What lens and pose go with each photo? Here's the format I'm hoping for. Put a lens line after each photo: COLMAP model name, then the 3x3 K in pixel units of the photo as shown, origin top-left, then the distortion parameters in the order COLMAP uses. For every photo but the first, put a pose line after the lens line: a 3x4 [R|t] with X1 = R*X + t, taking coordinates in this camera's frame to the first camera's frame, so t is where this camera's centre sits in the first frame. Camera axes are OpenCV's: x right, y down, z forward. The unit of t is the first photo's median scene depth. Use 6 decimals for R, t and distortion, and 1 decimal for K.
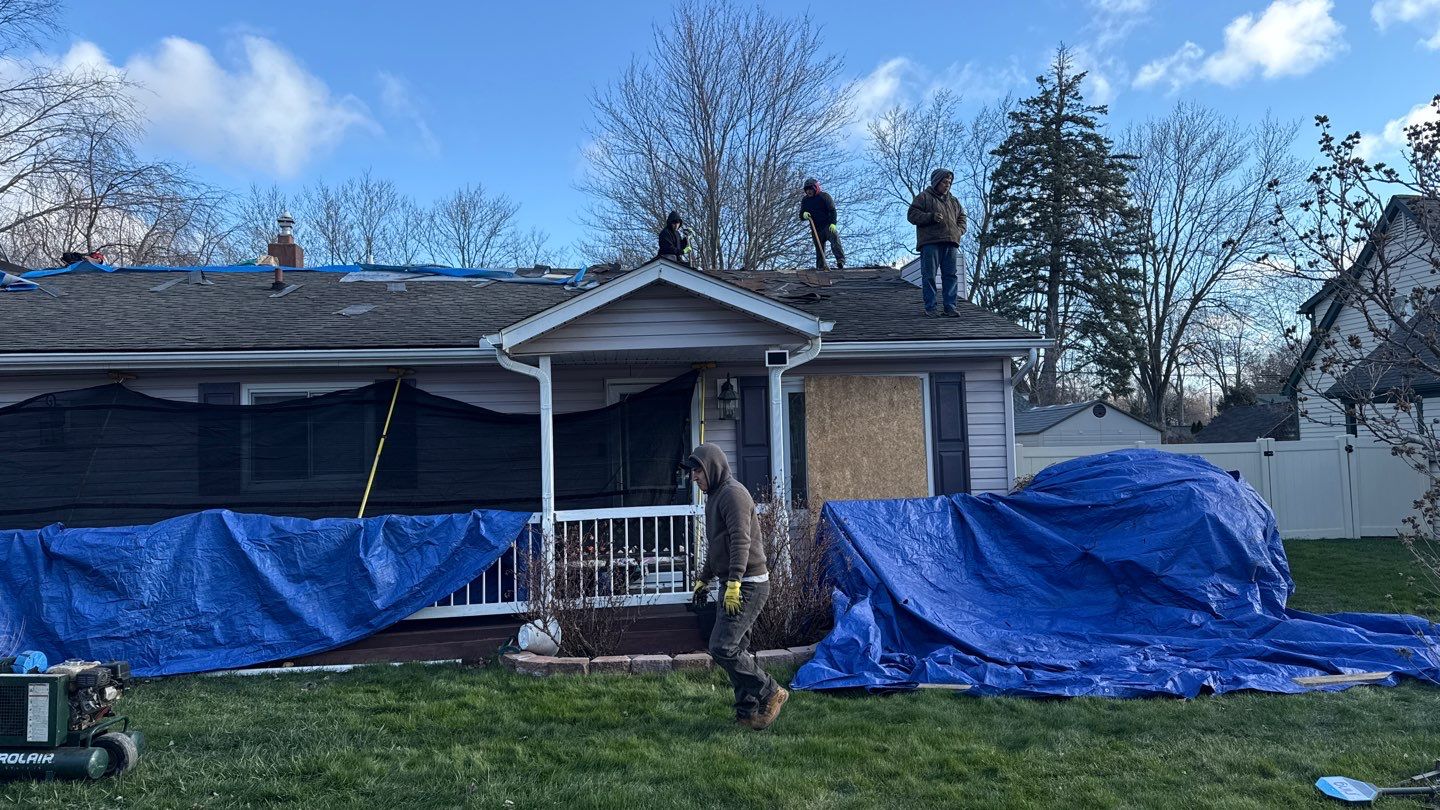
lens RADIAL K [[1023.2, 0, 681.2], [0, 1023.2, 405.1], [0, 0, 1]] dist [-0.003805, -0.001879]
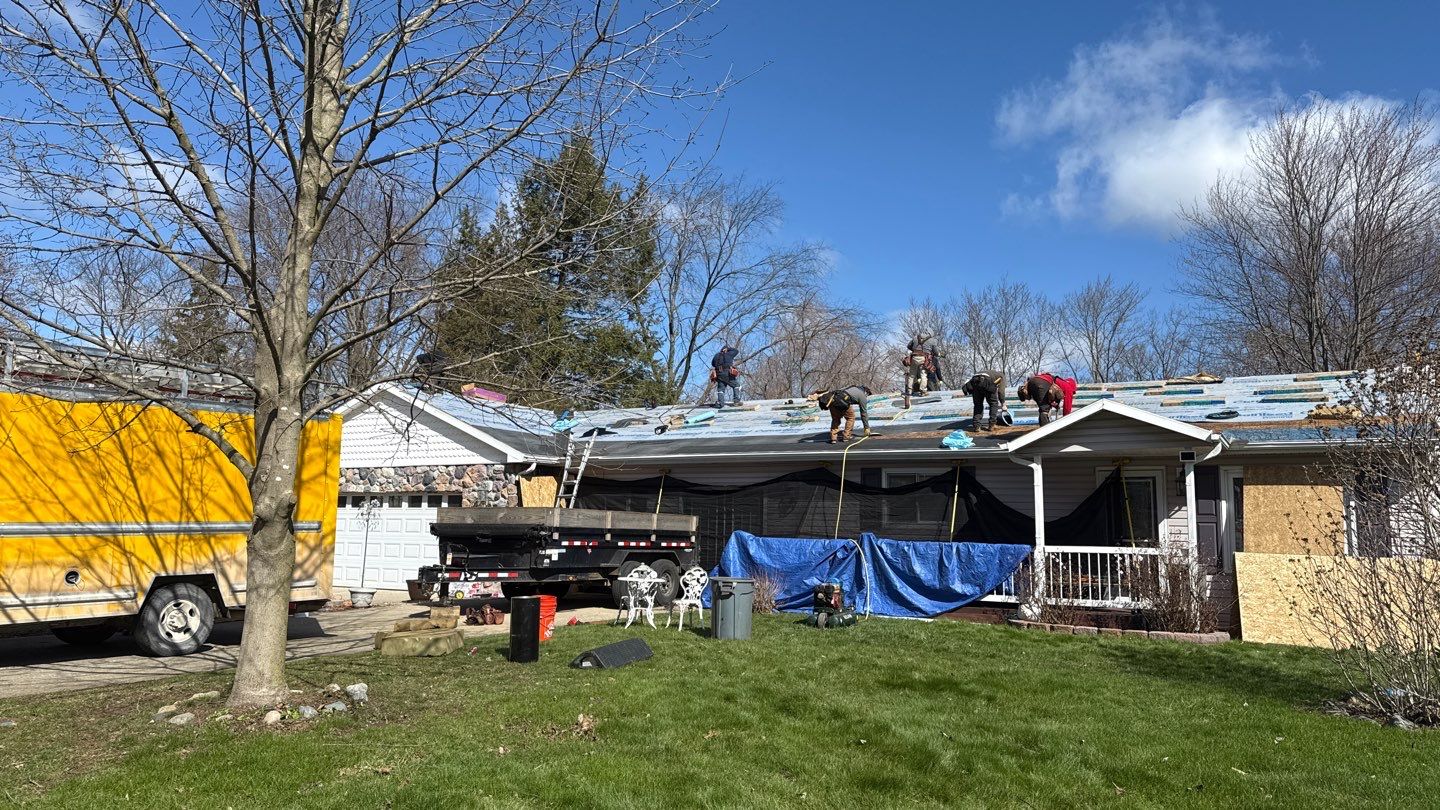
lens RADIAL K [[985.7, 0, 733.0], [0, 985.7, 411.8], [0, 0, 1]] dist [0.167420, -0.244730]
pose [[0.831615, -0.023633, -0.554850, 0.363601], [-0.010387, 0.998257, -0.058087, -0.017966], [0.555256, 0.054070, 0.829920, -0.647154]]
